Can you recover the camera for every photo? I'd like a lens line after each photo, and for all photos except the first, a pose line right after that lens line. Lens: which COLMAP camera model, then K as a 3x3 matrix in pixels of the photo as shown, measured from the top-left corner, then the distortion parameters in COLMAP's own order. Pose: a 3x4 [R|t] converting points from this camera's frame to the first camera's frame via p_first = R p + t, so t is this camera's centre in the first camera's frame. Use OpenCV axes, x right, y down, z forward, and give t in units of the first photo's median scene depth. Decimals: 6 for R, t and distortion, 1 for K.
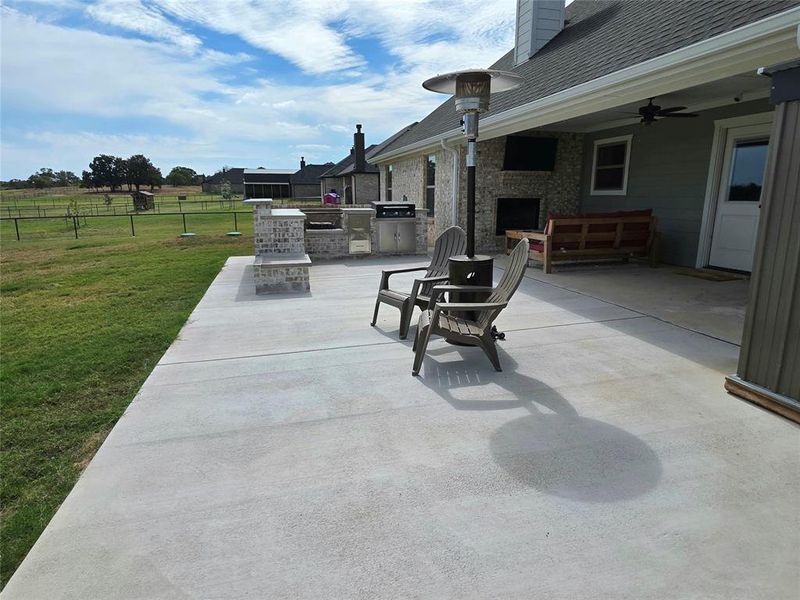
lens RADIAL K [[480.3, 0, 399.8], [0, 480.3, 304.0], [0, 0, 1]] dist [-0.001011, -0.002876]
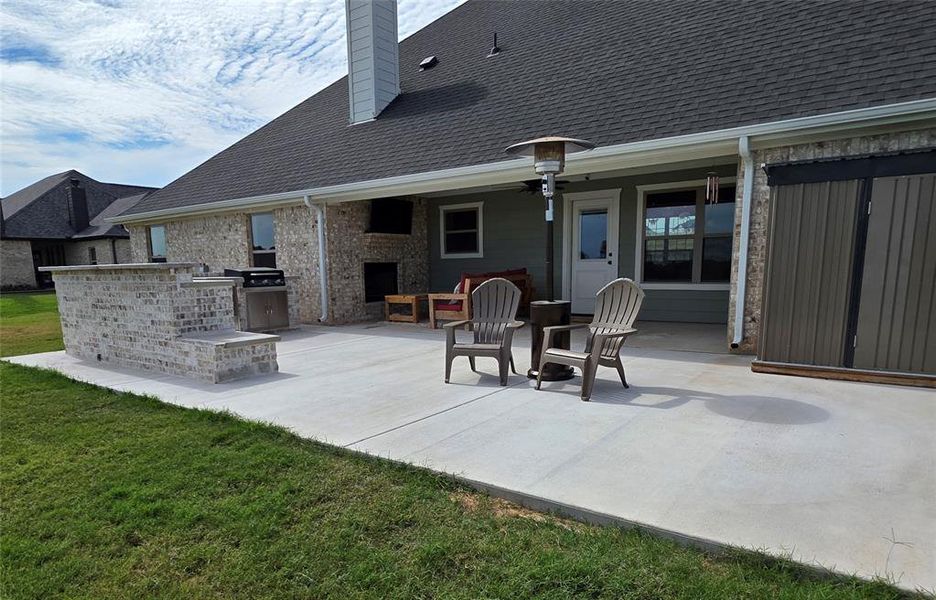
lens RADIAL K [[577.8, 0, 450.2], [0, 577.8, 367.6], [0, 0, 1]] dist [0.006478, -0.000218]
pose [[0.788363, -0.120407, 0.603312, -0.370776], [0.154686, 0.987951, -0.004960, 0.010529], [-0.595446, 0.097235, 0.797490, 0.037208]]
